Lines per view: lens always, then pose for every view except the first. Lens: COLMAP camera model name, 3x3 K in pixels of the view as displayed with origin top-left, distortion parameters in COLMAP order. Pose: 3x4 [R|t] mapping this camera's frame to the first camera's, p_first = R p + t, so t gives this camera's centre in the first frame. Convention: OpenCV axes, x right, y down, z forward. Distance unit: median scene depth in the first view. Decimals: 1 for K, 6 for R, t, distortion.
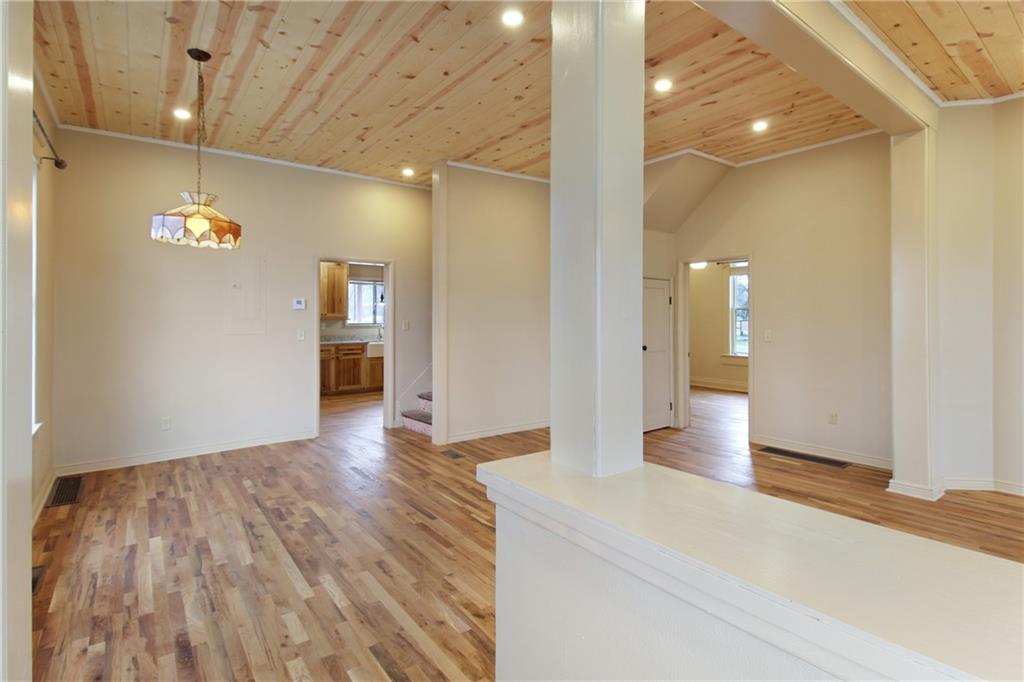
lens RADIAL K [[497.5, 0, 513.6], [0, 497.5, 317.4], [0, 0, 1]] dist [-0.002683, 0.000725]
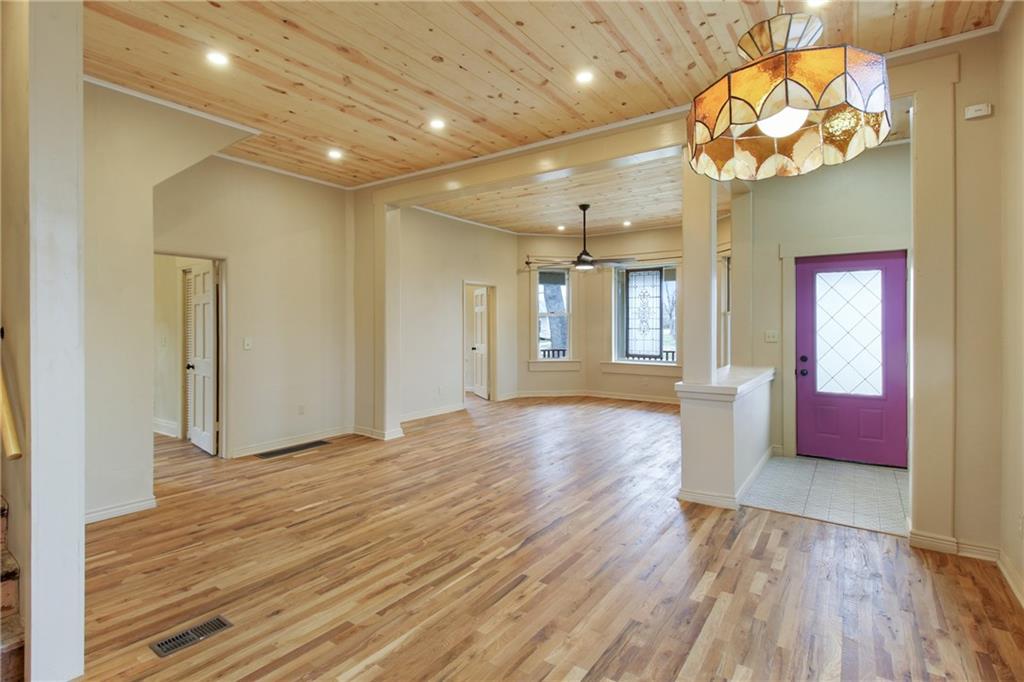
lens RADIAL K [[497.5, 0, 508.2], [0, 497.5, 332.0], [0, 0, 1]] dist [-0.002683, 0.000725]
pose [[-0.305601, -0.011391, 0.952091, -1.030770], [-0.003618, 0.999935, 0.010802, 0.001924], [-0.952153, -0.000144, -0.305623, 1.437602]]
